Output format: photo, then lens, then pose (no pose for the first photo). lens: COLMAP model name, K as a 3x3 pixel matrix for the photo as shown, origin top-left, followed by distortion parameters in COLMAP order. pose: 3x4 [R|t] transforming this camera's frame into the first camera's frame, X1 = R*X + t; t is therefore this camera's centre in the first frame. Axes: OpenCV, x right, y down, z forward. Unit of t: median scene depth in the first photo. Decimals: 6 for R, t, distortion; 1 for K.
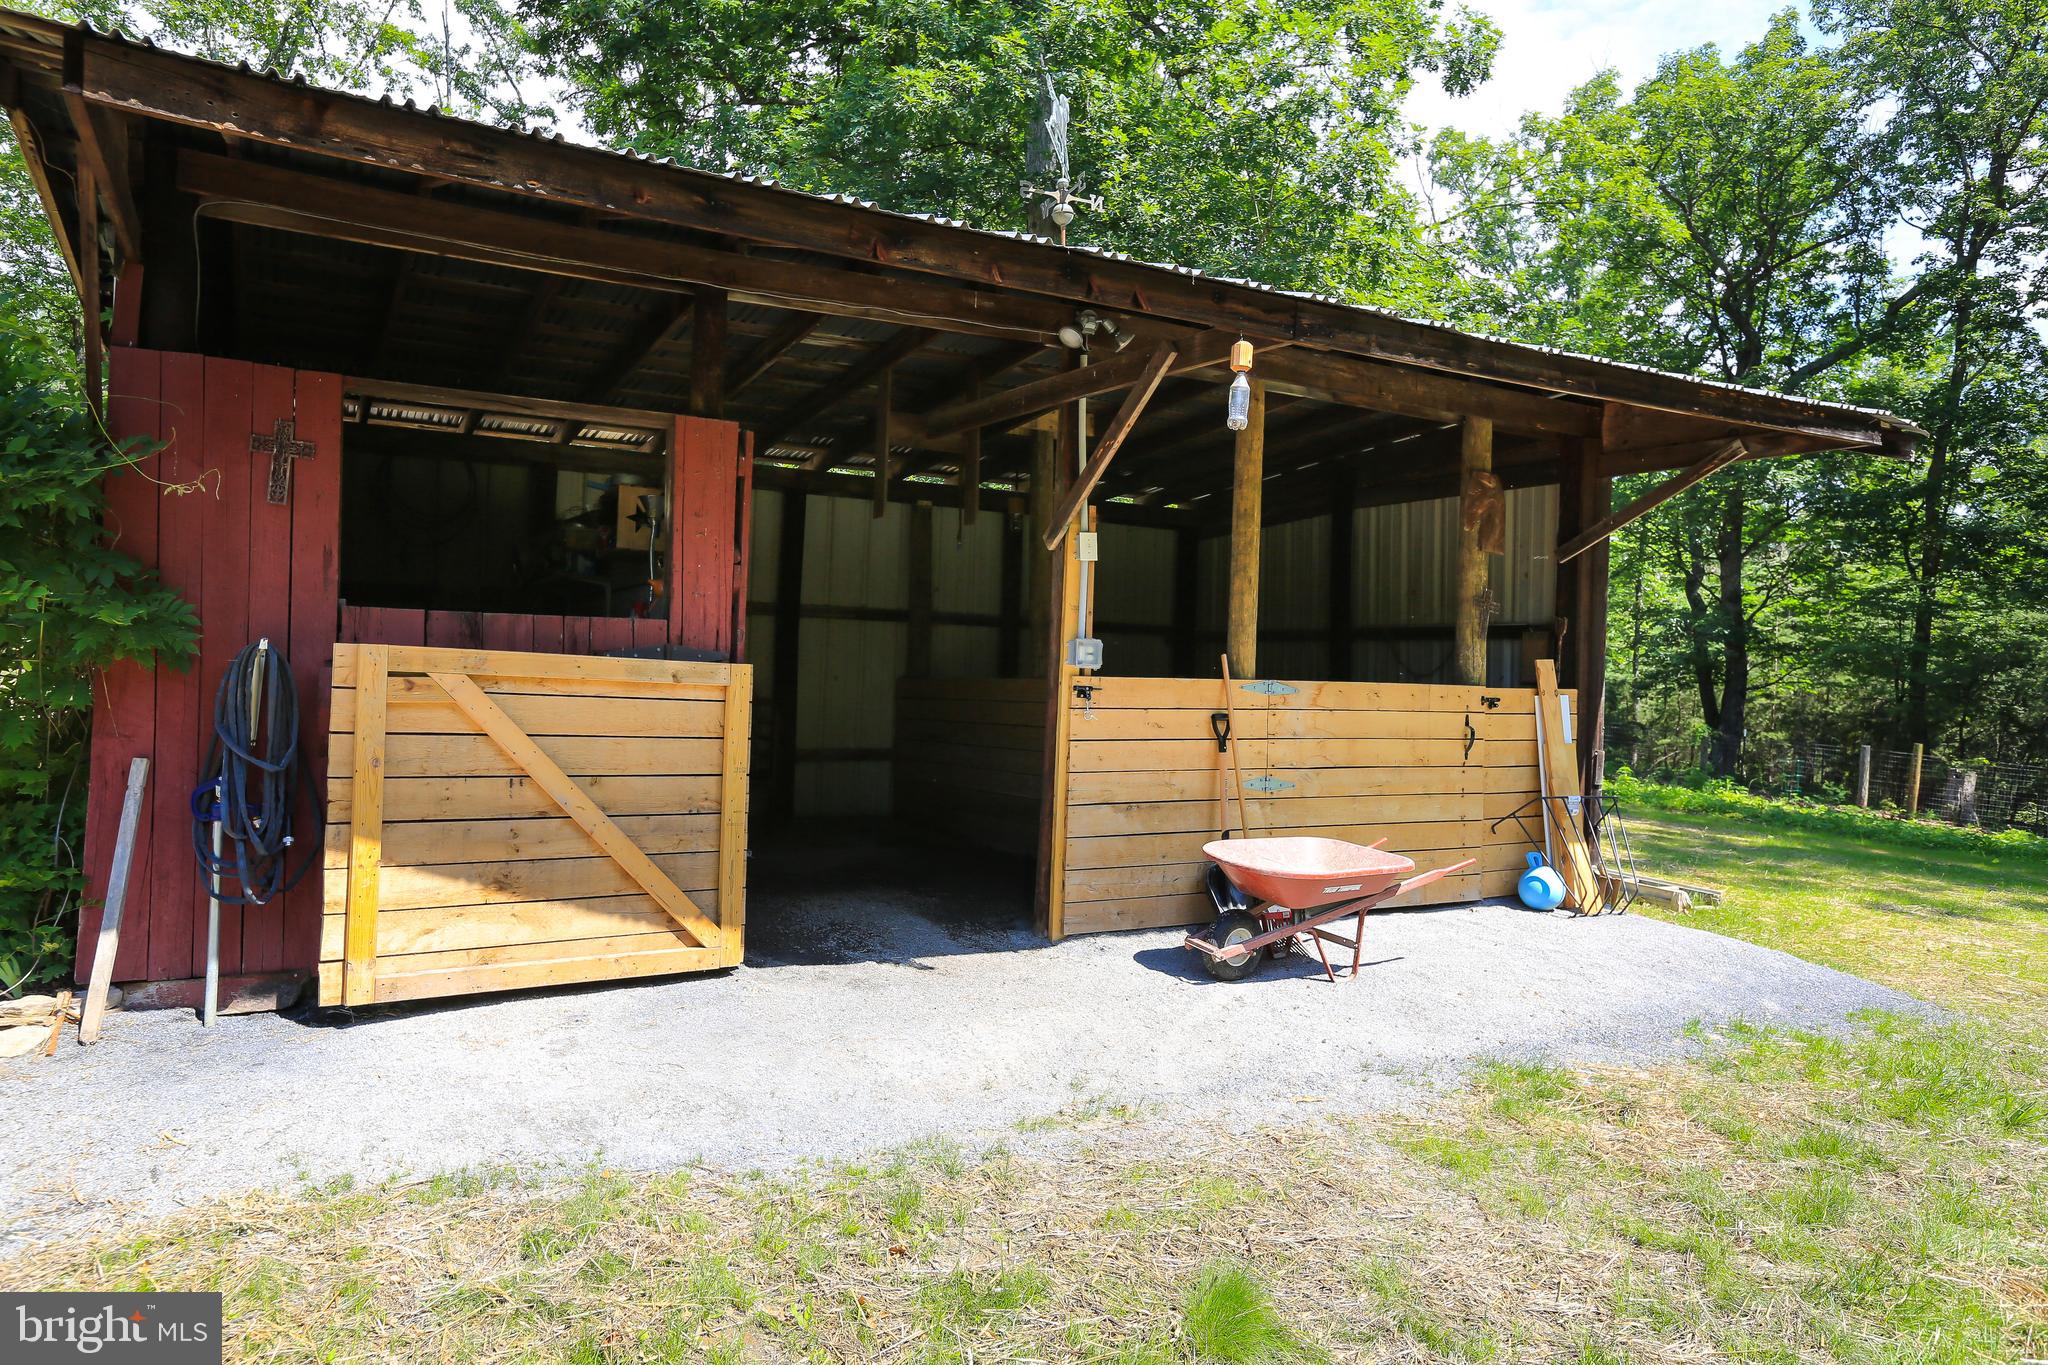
lens RADIAL K [[1334.3, 0, 1024.0], [0, 1334.3, 682.5], [0, 0, 1]] dist [-0.005328, -0.001893]
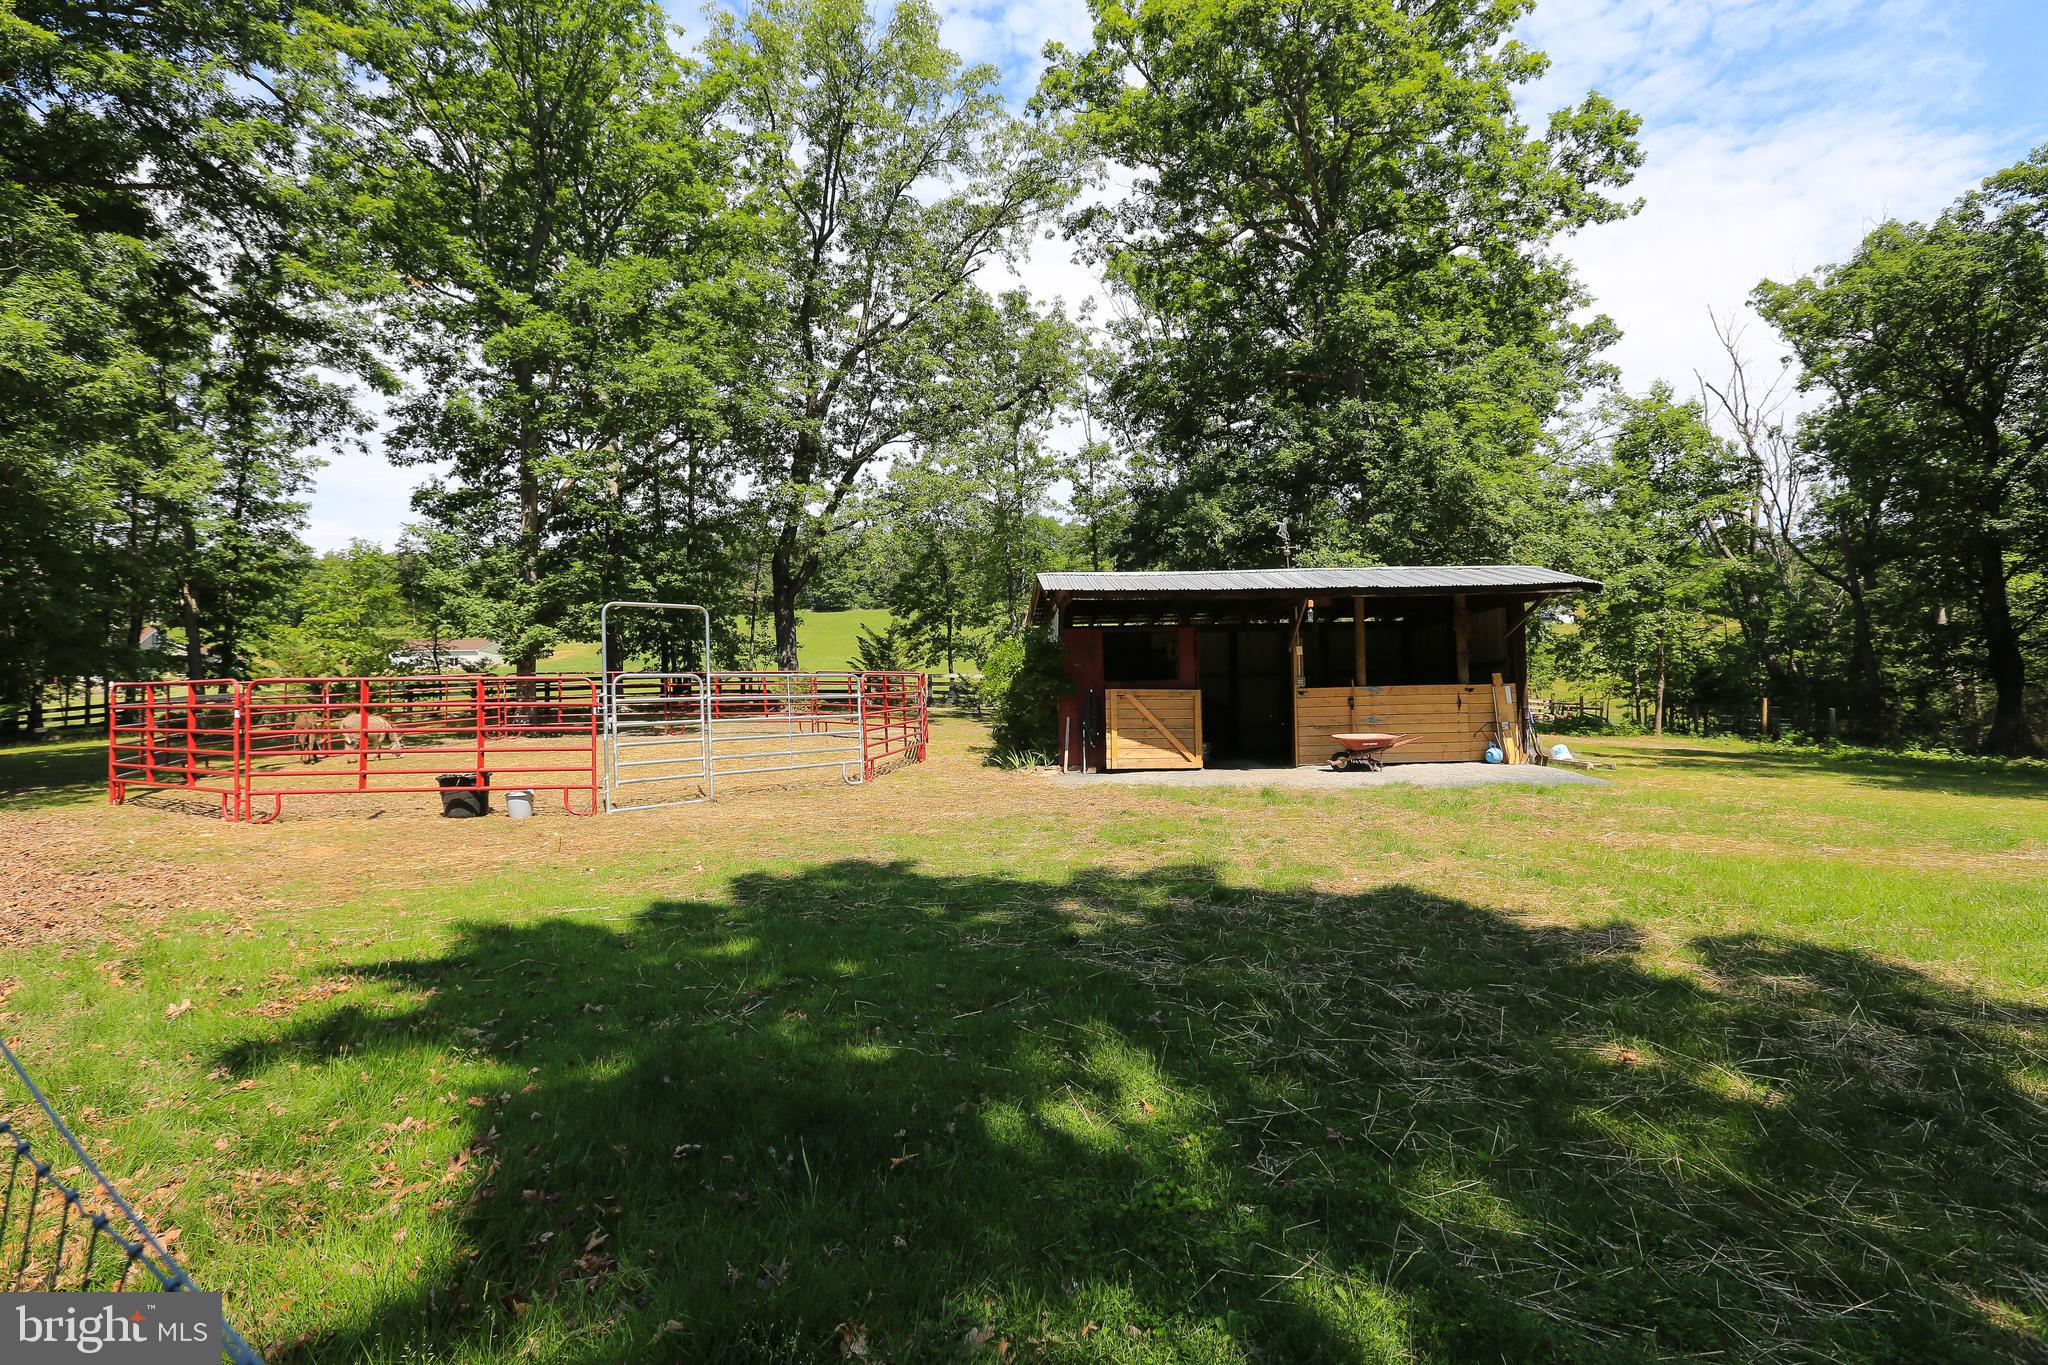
lens RADIAL K [[993.2, 0, 1024.0], [0, 993.2, 682.5], [0, 0, 1]] dist [-0.050644, 0.000301]
pose [[0.885945, -0.053734, -0.460668, 0.639384], [0.043036, 0.998505, -0.033702, 0.038982], [0.461790, 0.010033, 0.886933, -1.710514]]
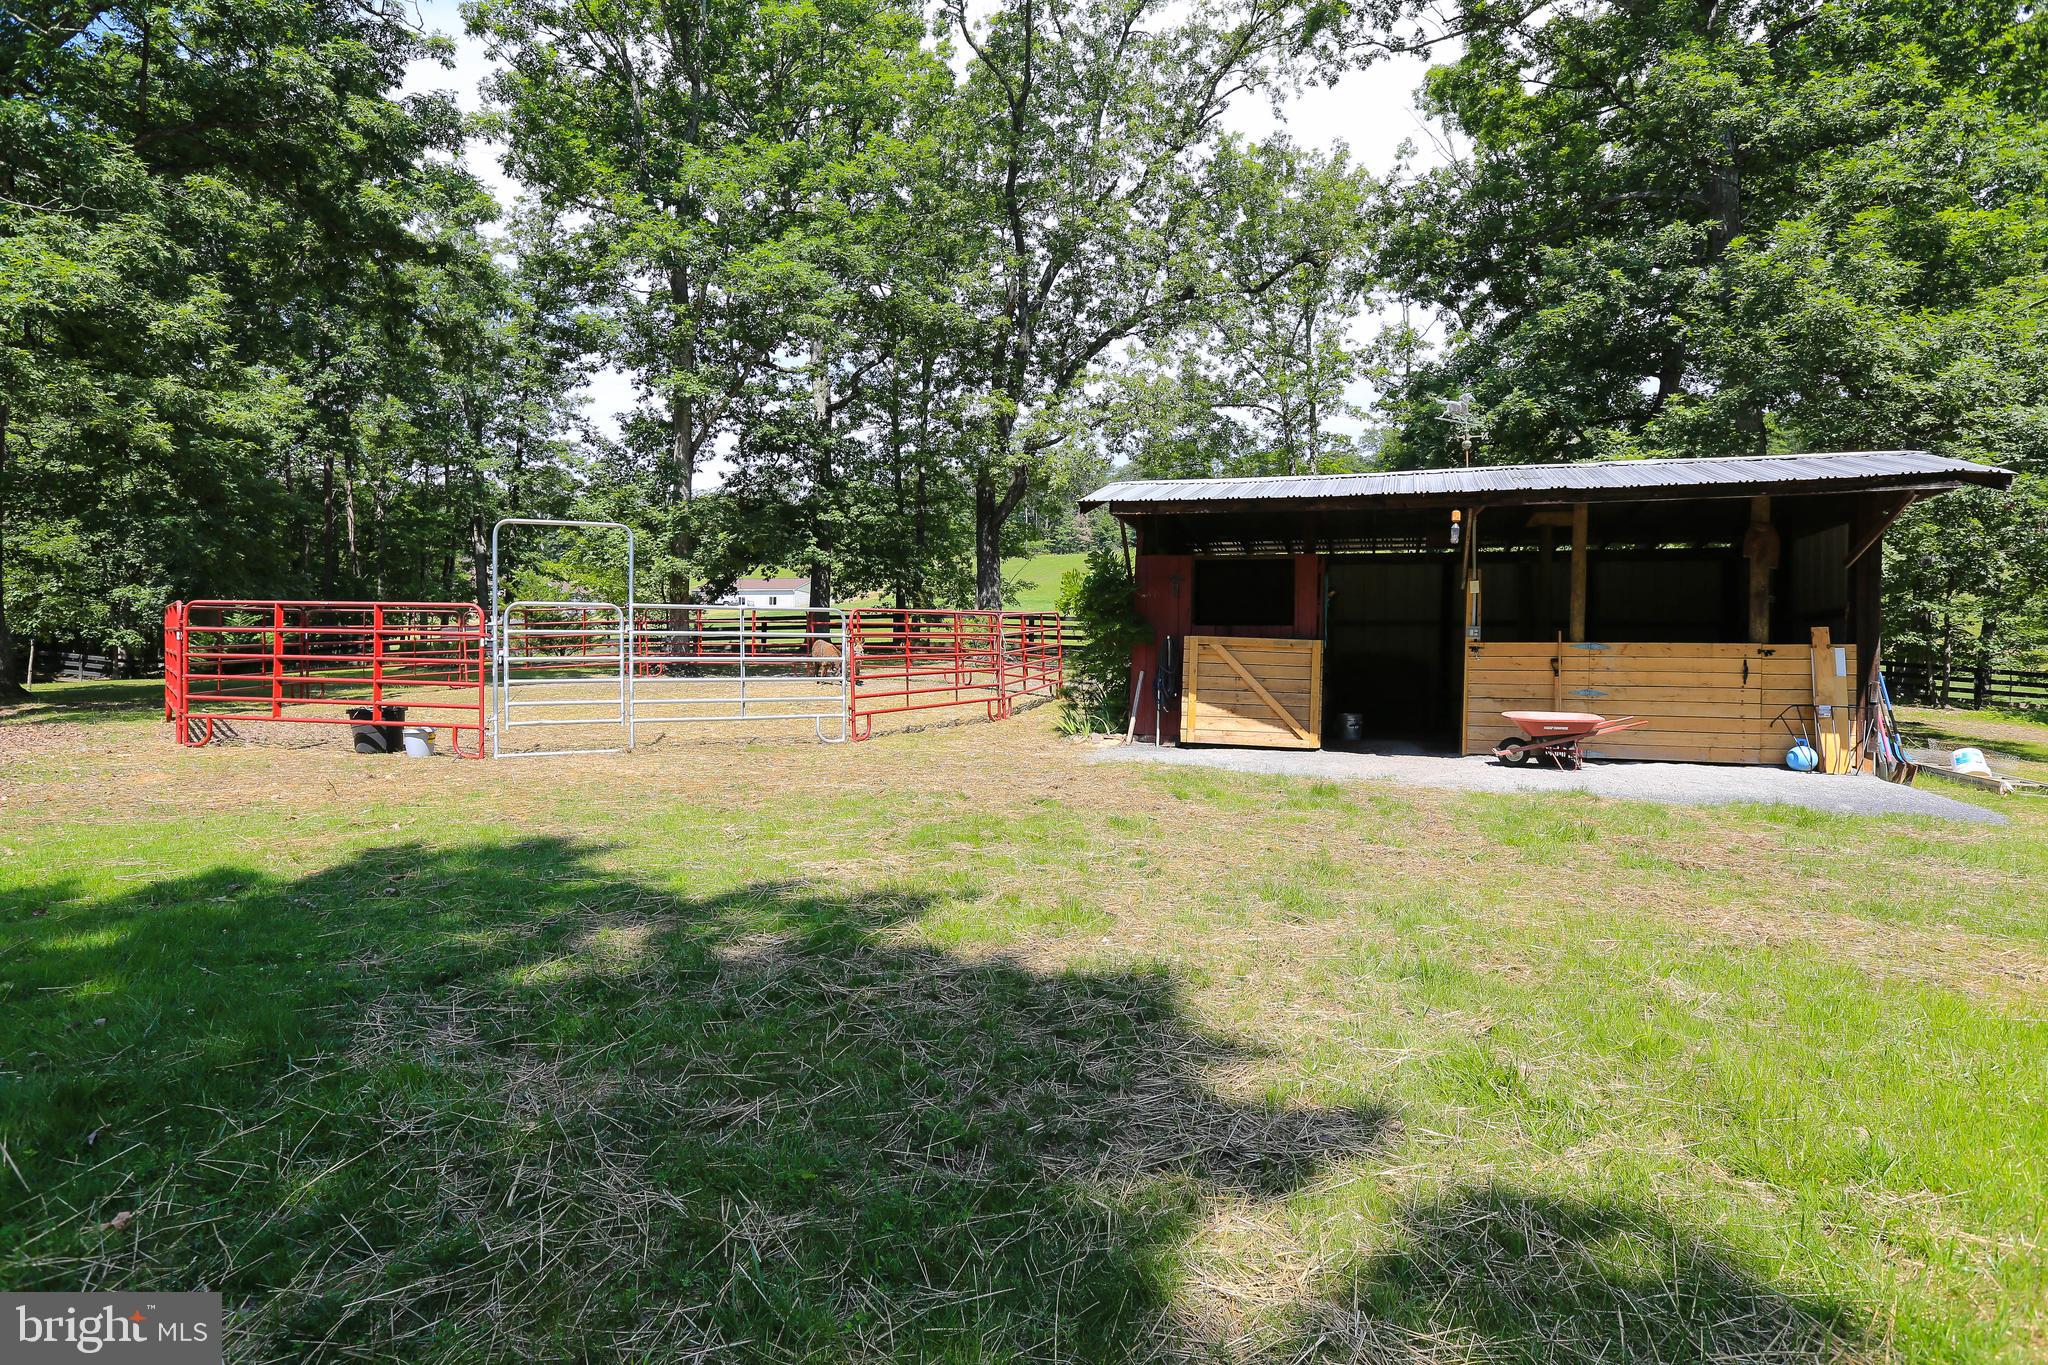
lens RADIAL K [[1092.1, 0, 1024.0], [0, 1092.1, 682.5], [0, 0, 1]] dist [-0.027941, 0.002097]
pose [[0.657278, -0.000891, -0.753648, 1.055792], [0.005486, 0.999978, 0.003602, 0.060001], [0.753628, -0.006501, 0.657269, -0.923840]]
